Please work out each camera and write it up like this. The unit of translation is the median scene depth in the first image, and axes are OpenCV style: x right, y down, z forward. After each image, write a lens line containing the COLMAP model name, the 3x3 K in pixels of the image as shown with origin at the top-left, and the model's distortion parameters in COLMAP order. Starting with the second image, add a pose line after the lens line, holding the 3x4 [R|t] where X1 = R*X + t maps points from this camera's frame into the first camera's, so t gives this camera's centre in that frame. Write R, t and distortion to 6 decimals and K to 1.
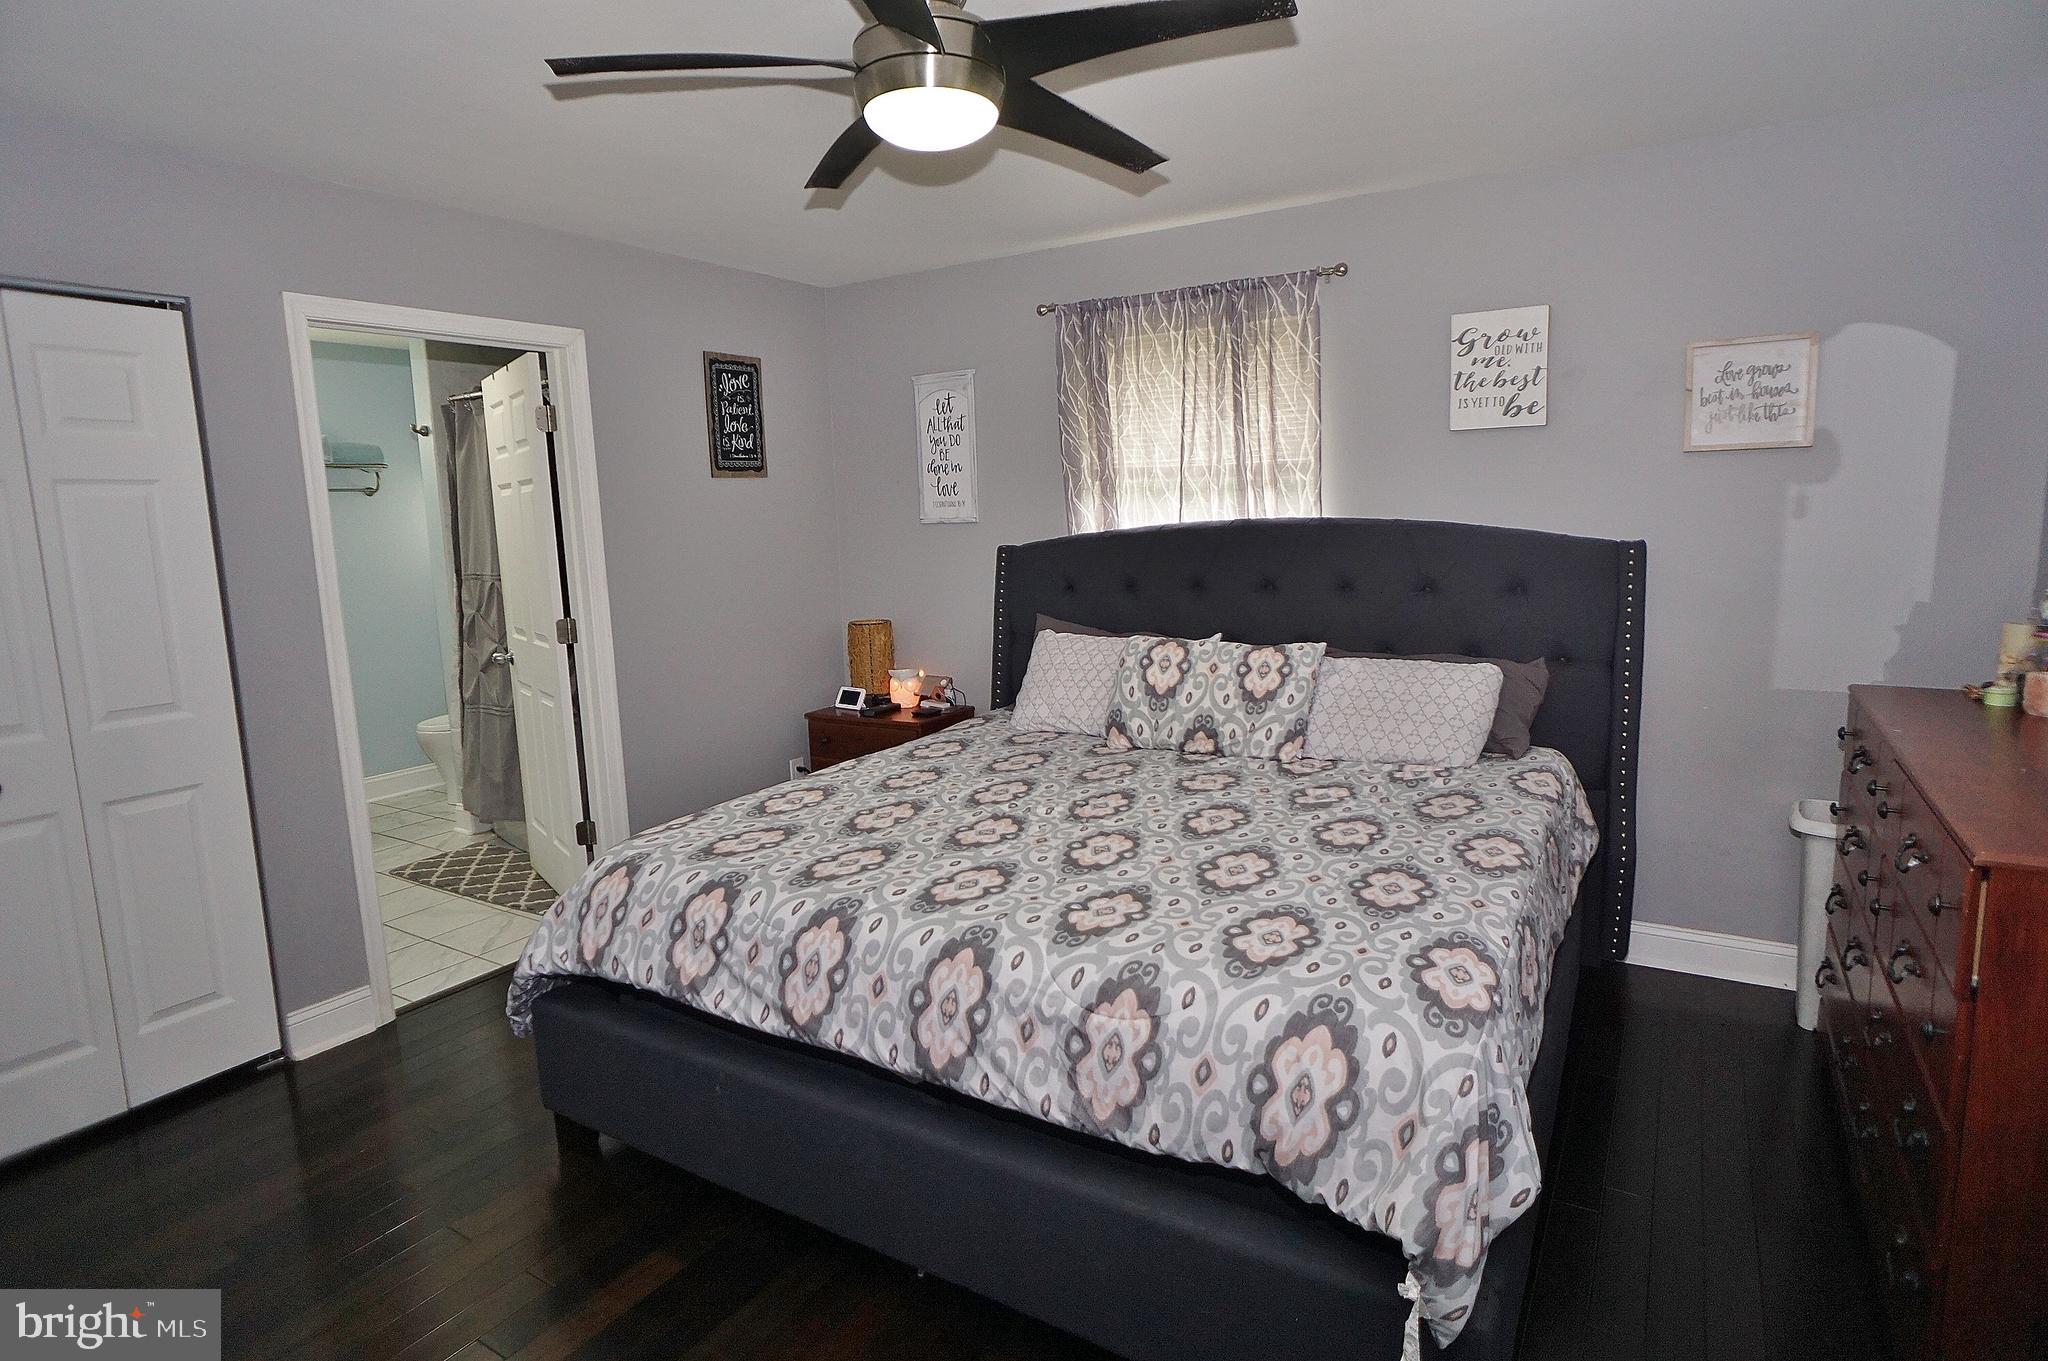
lens RADIAL K [[1083.2, 0, 1011.5], [0, 1083.2, 671.3], [0, 0, 1]] dist [-0.035971, 0.018086]
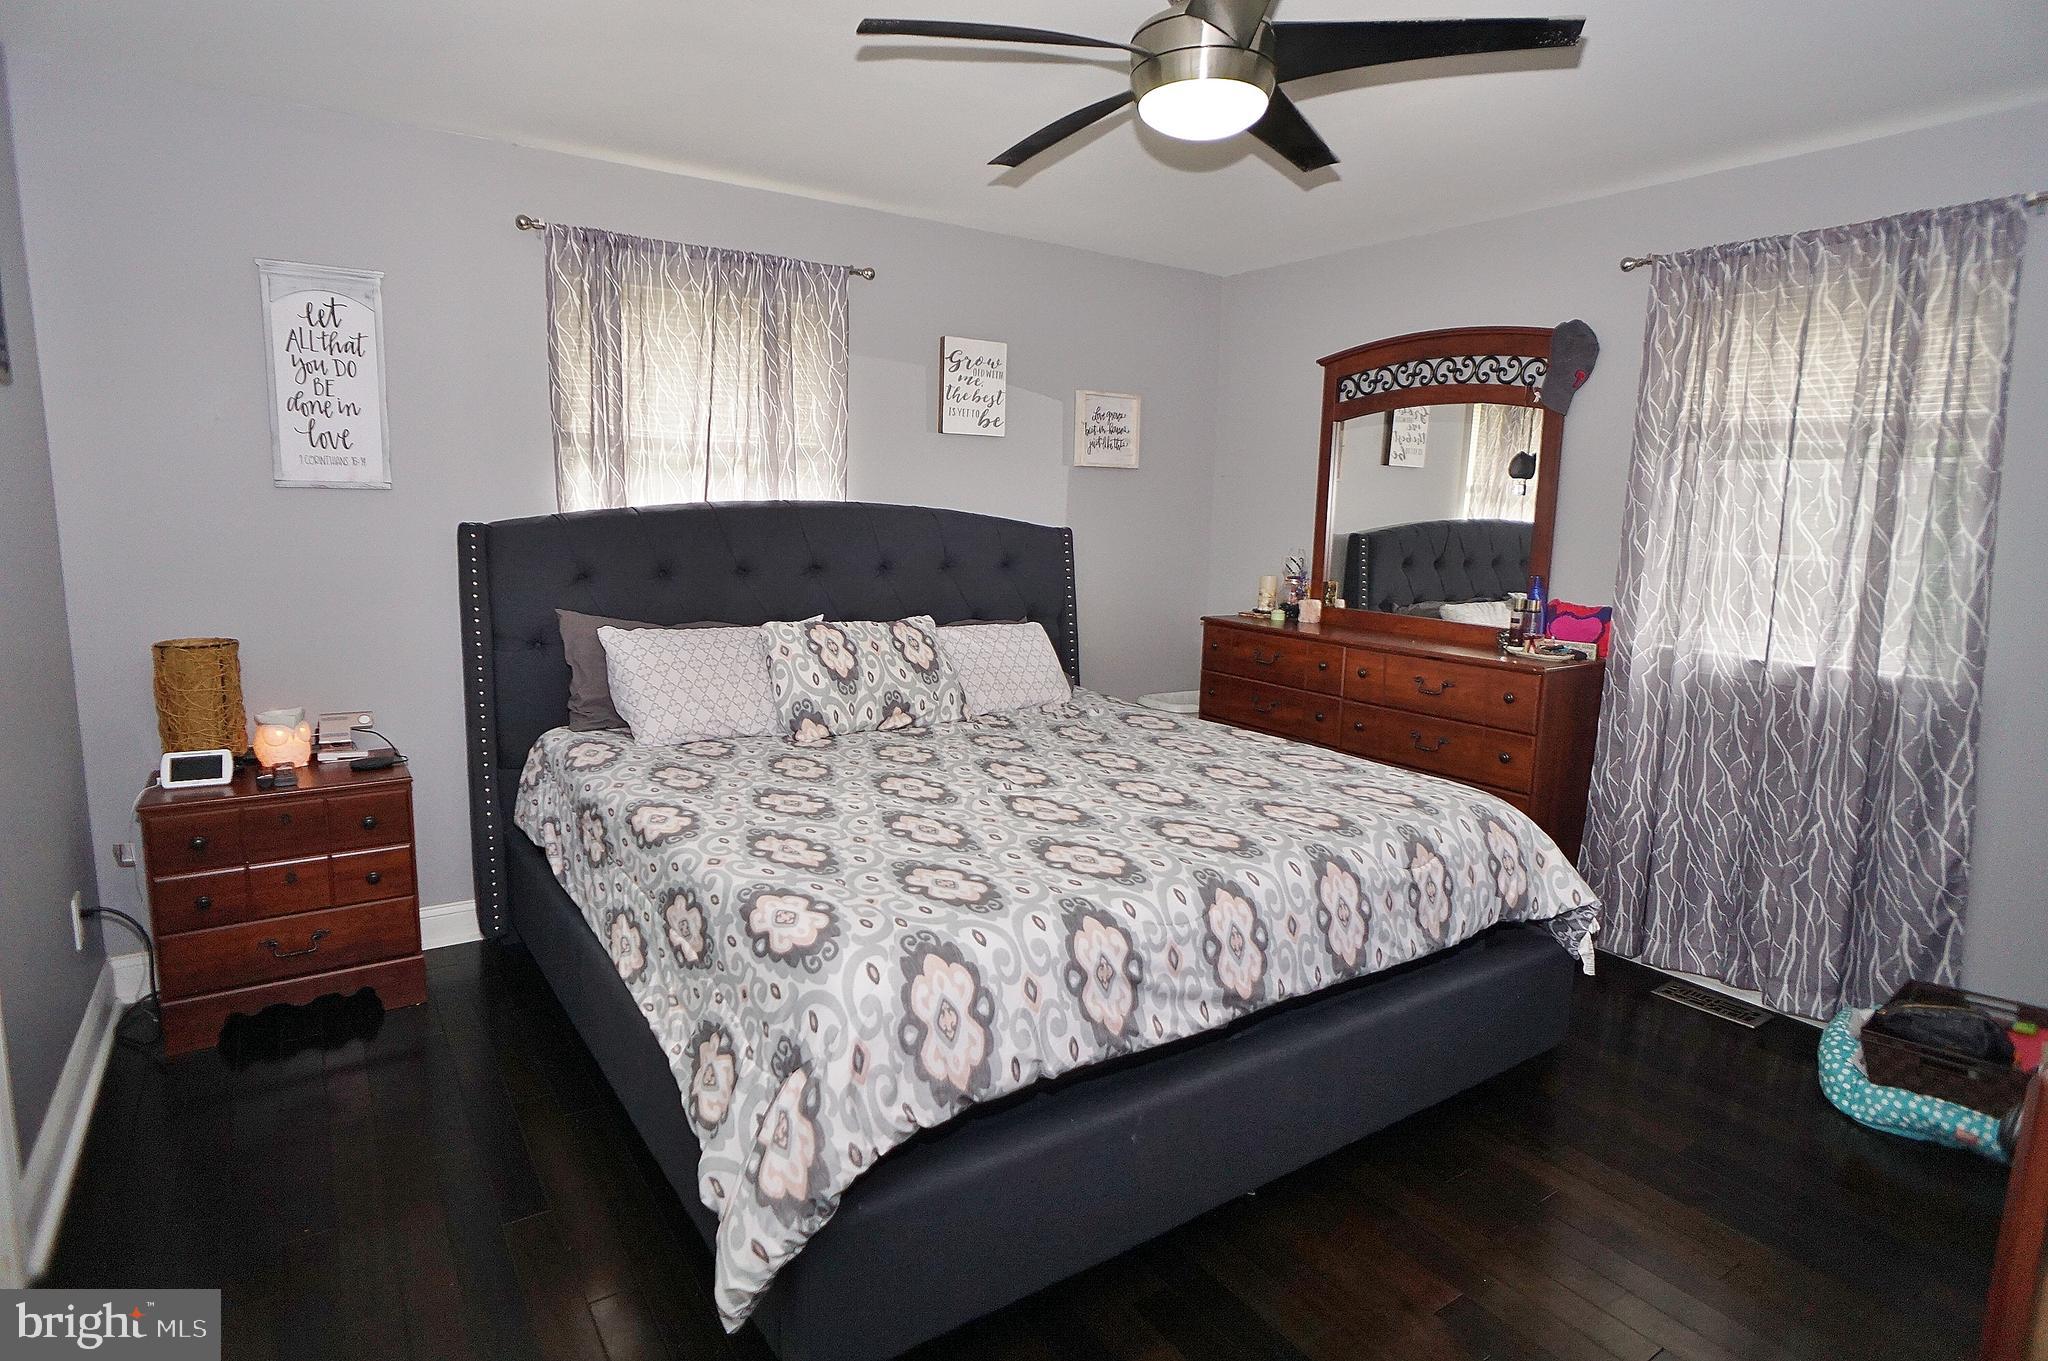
lens RADIAL K [[1083.2, 0, 1006.4], [0, 1083.2, 677.5], [0, 0, 1]] dist [-0.035971, 0.018086]
pose [[0.415356, -0.105848, 0.903480, -0.727539], [0.096965, 0.992700, 0.071723, -0.036589], [-0.904476, 0.057815, 0.422588, 0.481138]]
